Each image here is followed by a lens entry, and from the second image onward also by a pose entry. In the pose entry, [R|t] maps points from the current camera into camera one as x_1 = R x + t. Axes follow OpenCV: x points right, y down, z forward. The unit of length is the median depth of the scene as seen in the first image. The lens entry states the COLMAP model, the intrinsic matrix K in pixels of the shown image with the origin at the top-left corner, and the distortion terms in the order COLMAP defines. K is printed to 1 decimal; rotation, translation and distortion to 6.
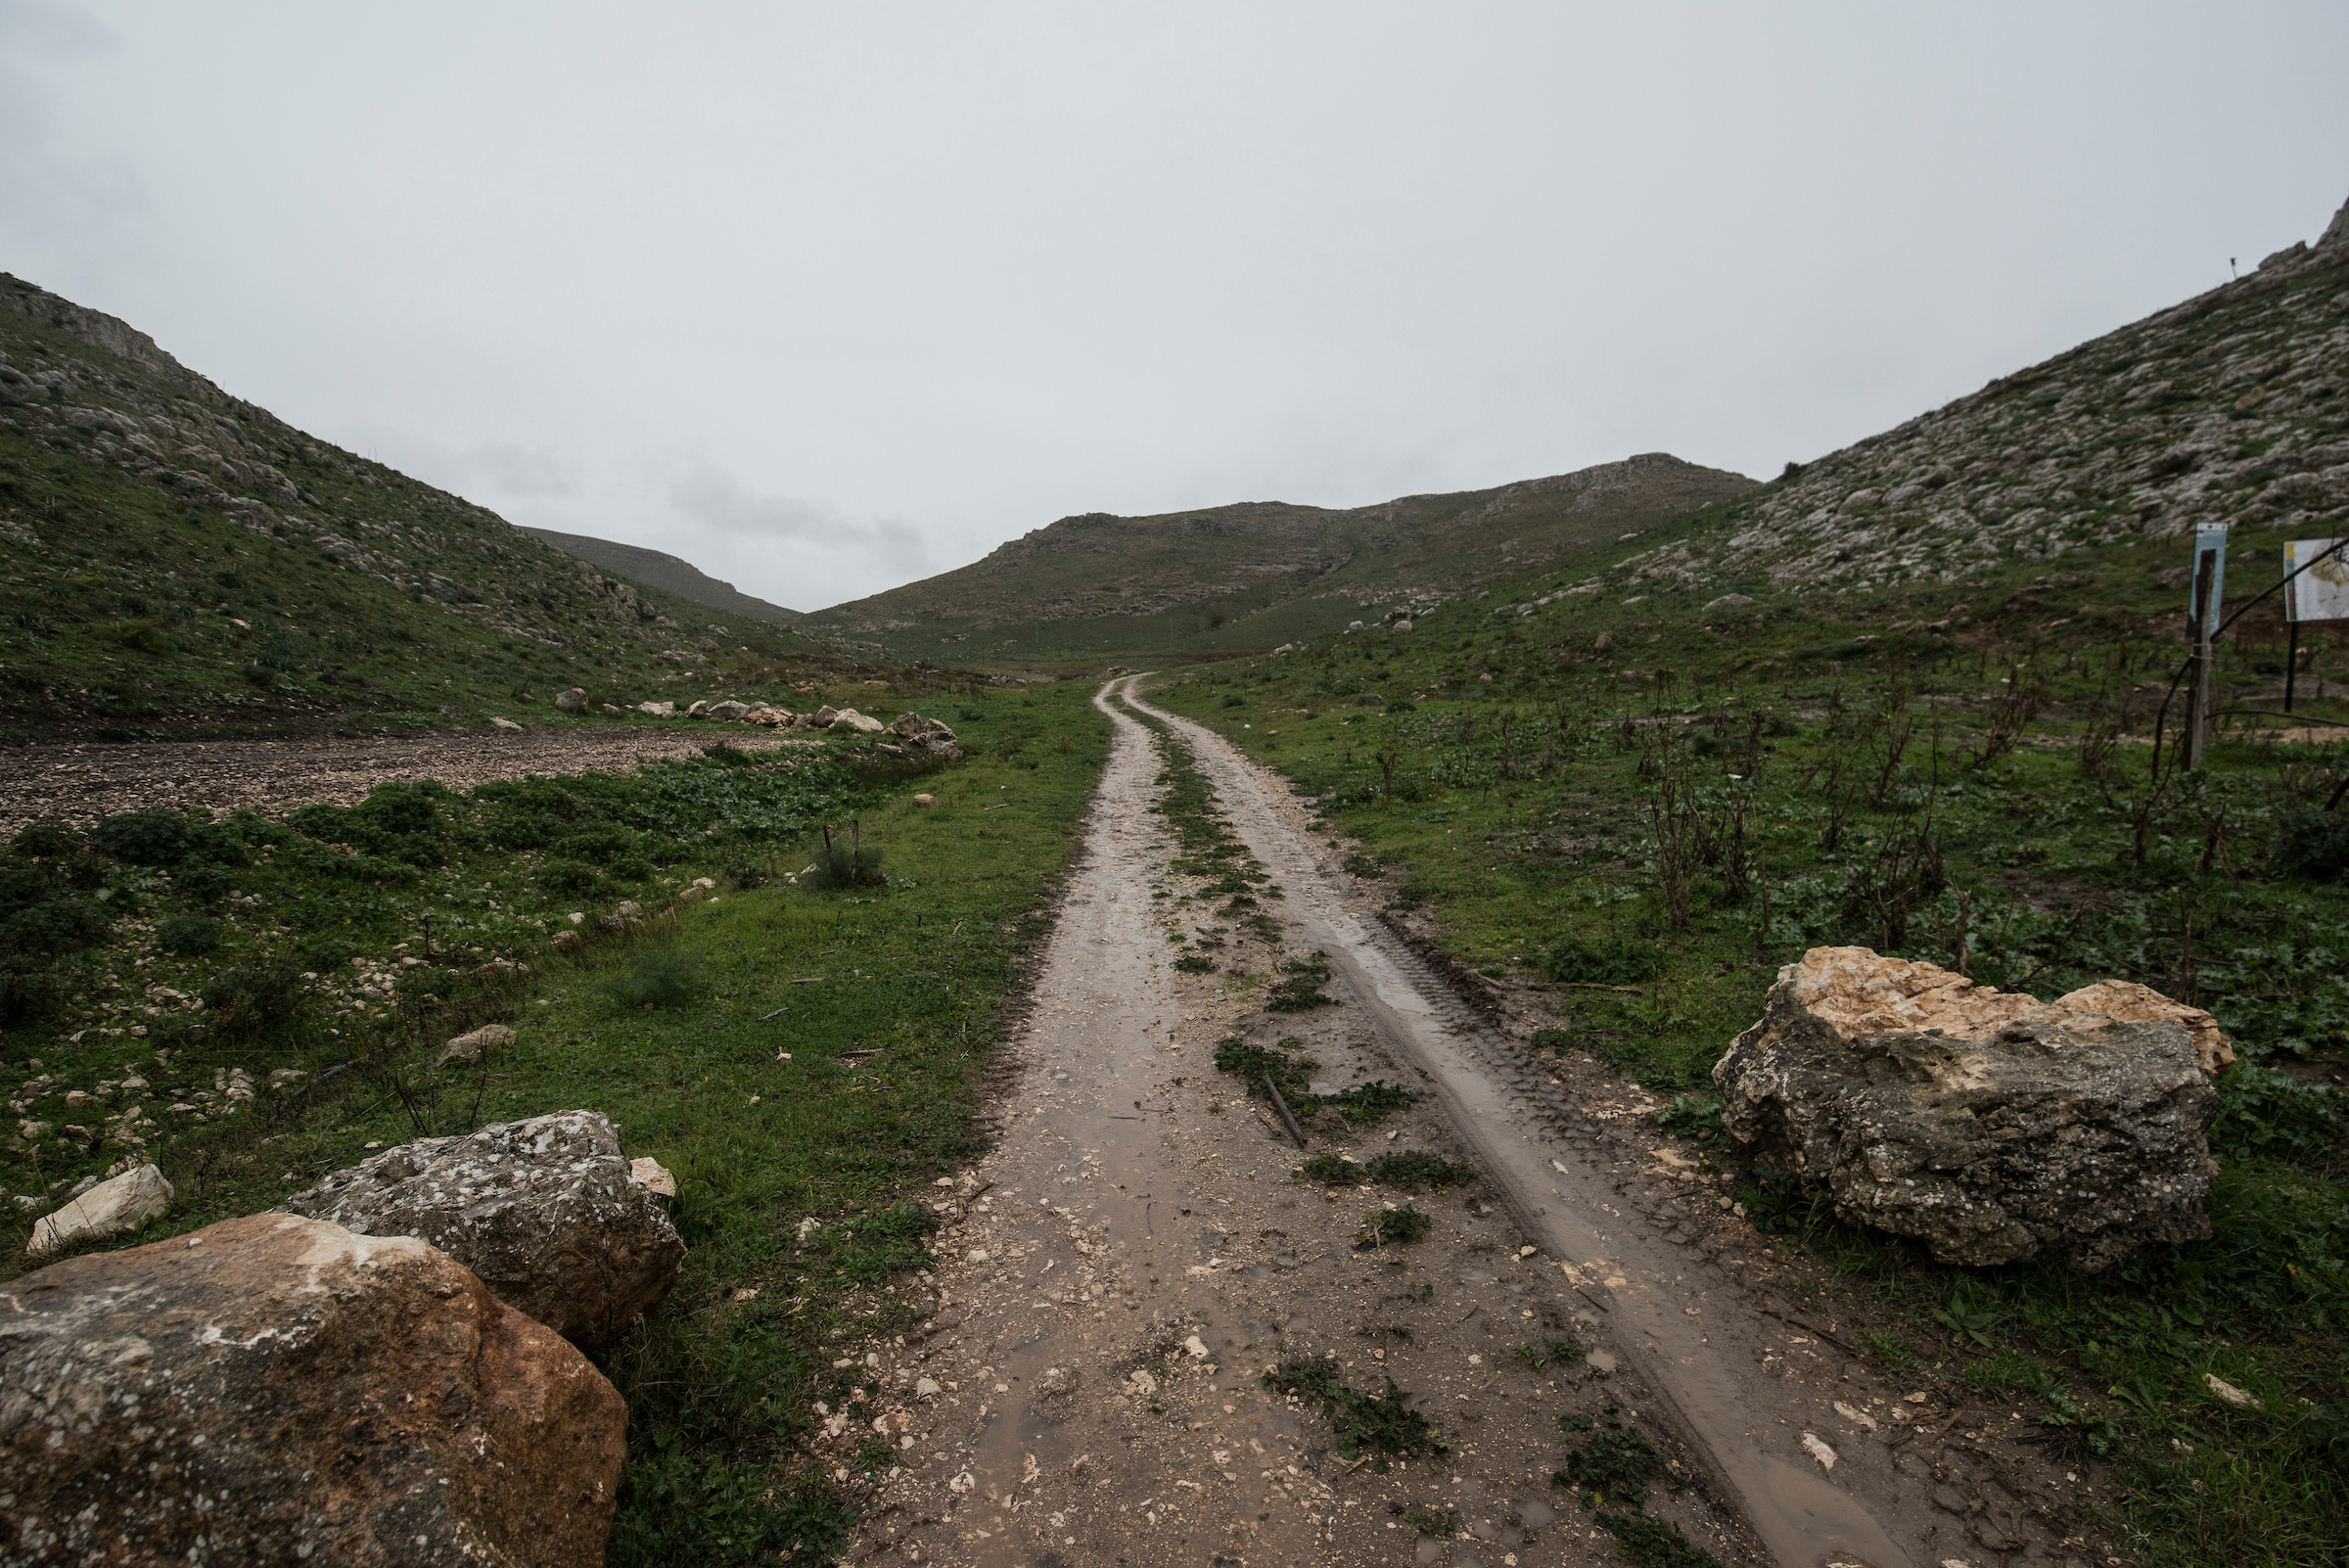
lens RADIAL K [[1050.2, 0, 1174.5], [0, 1050.2, 784.0], [0, 0, 1]] dist [-0.000162, -0.000065]
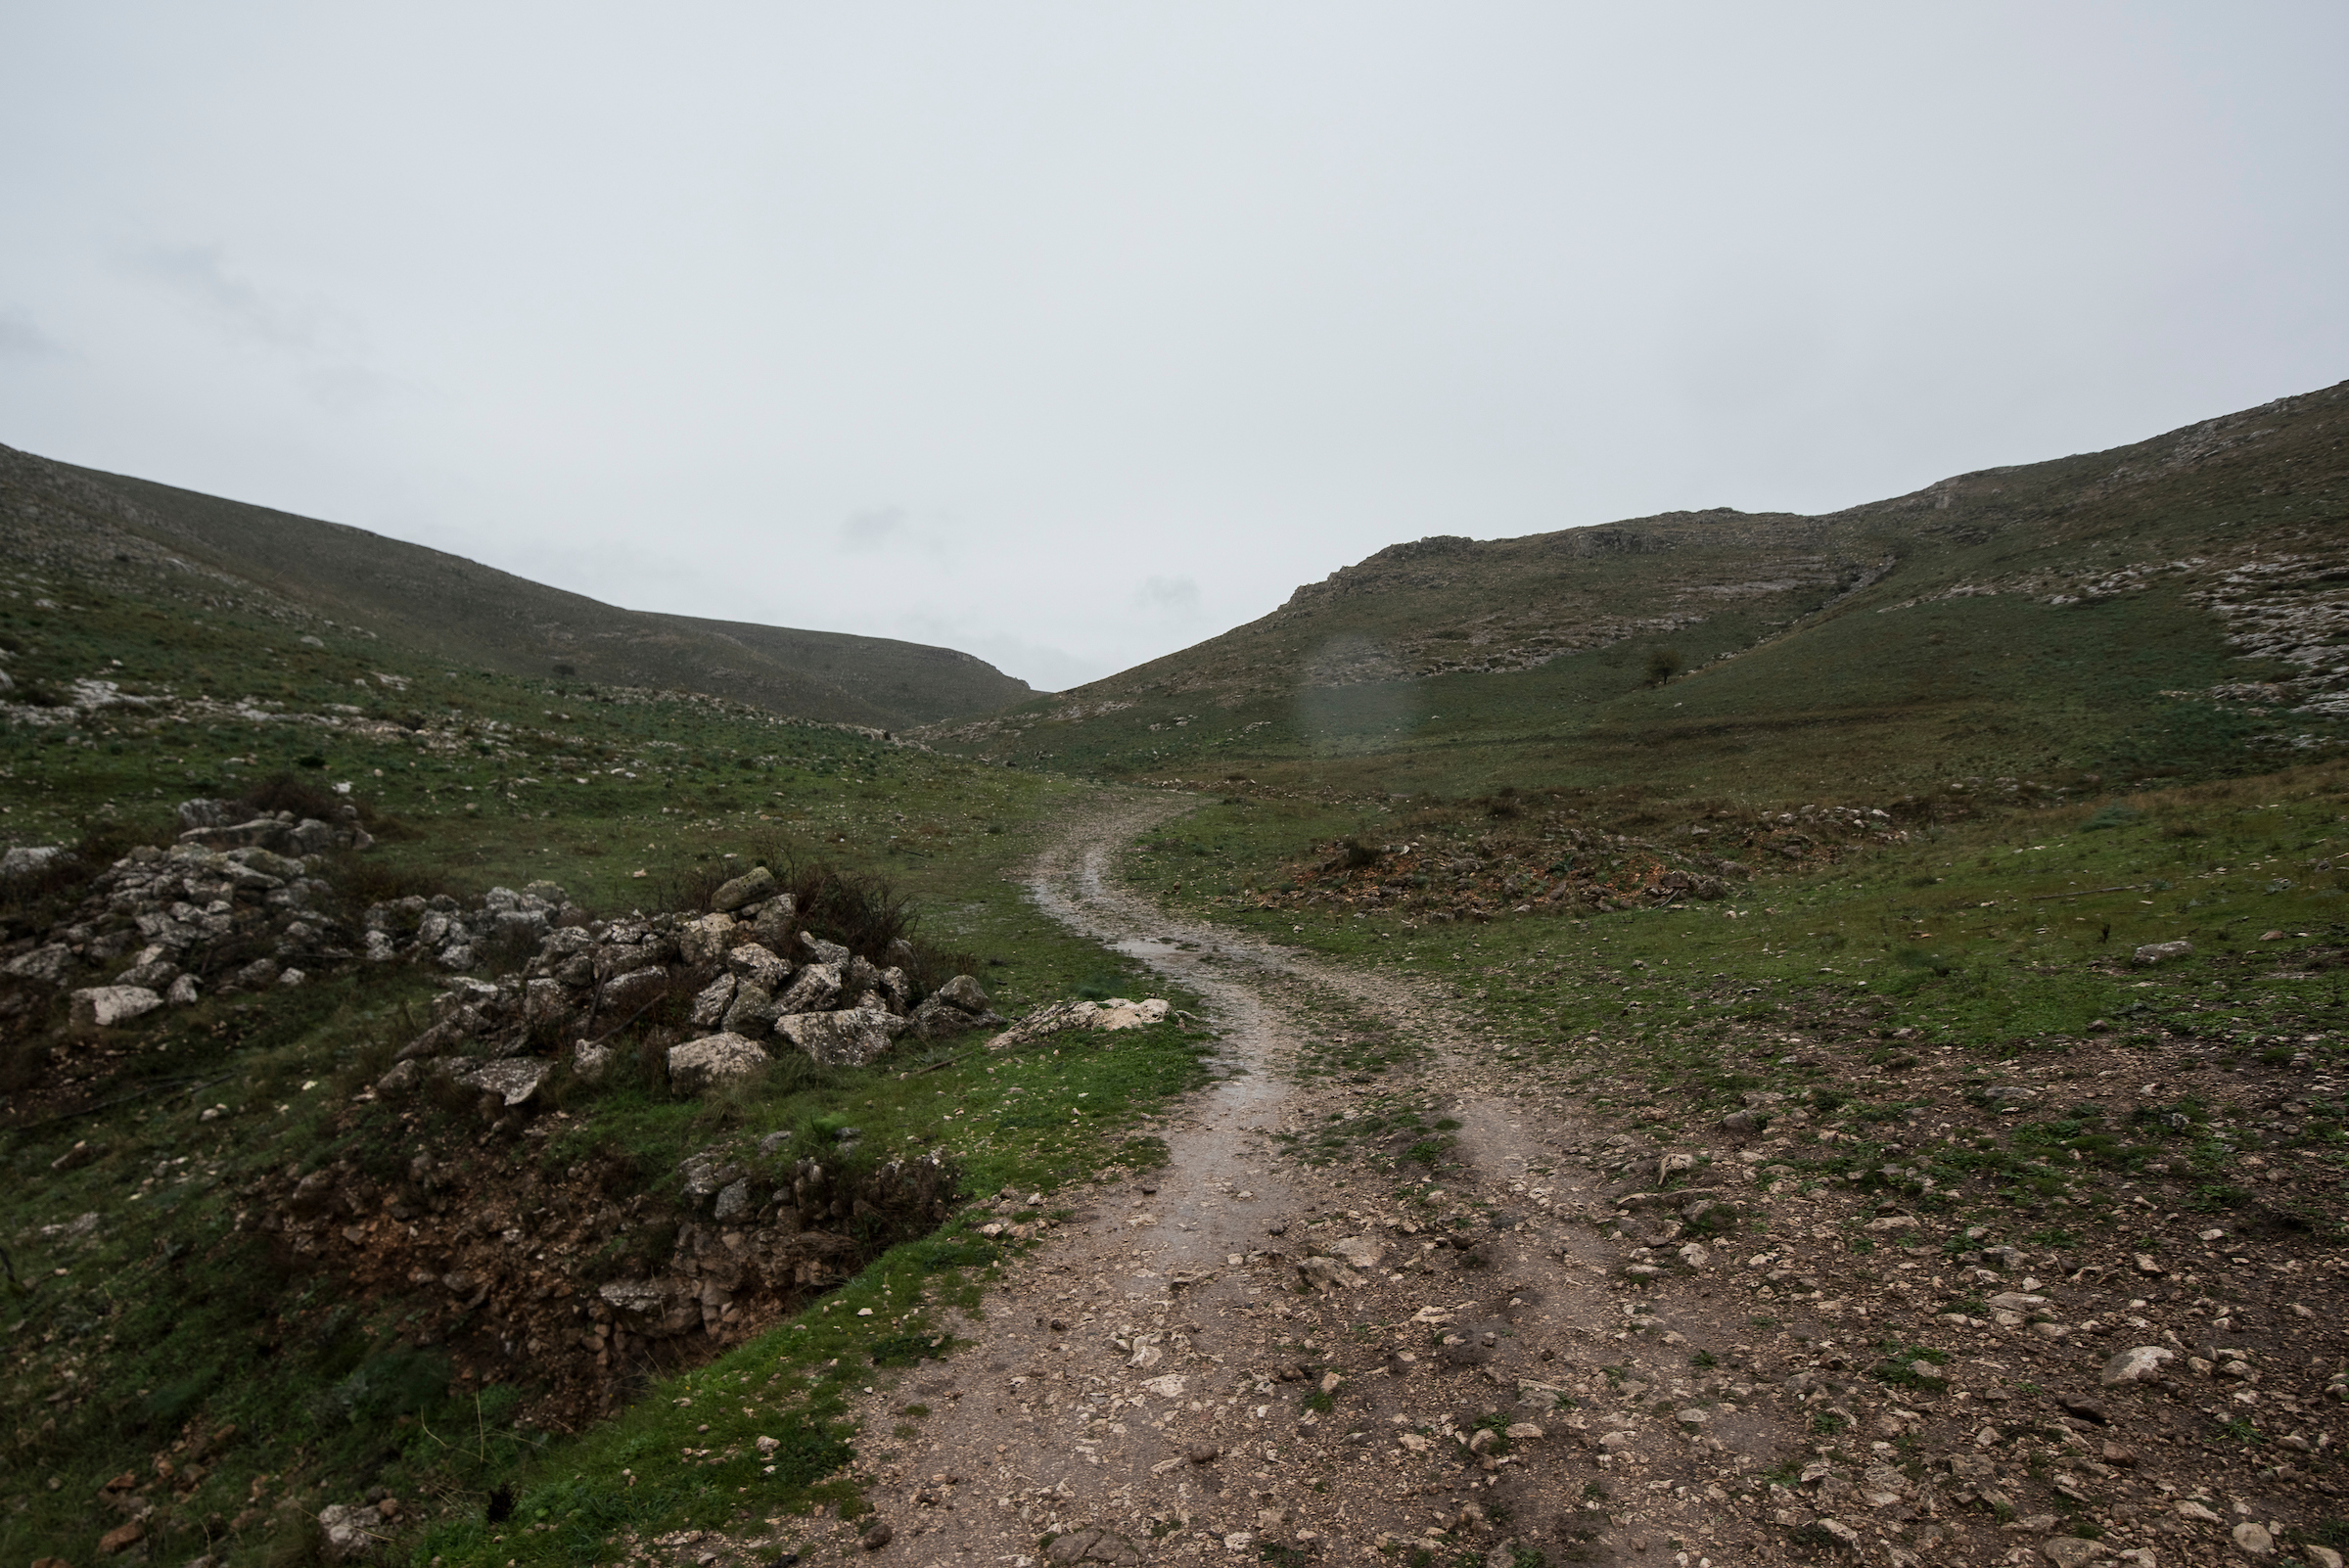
lens RADIAL K [[1085.5, 0, 1172.2], [0, 1085.5, 814.8], [0, 0, 1]] dist [-0.000748, -0.007477]
pose [[0.943828, -0.008651, -0.330324, -0.007185], [-0.013160, 0.997880, -0.063736, -0.035405], [0.330175, 0.064503, 0.941713, 0.311398]]
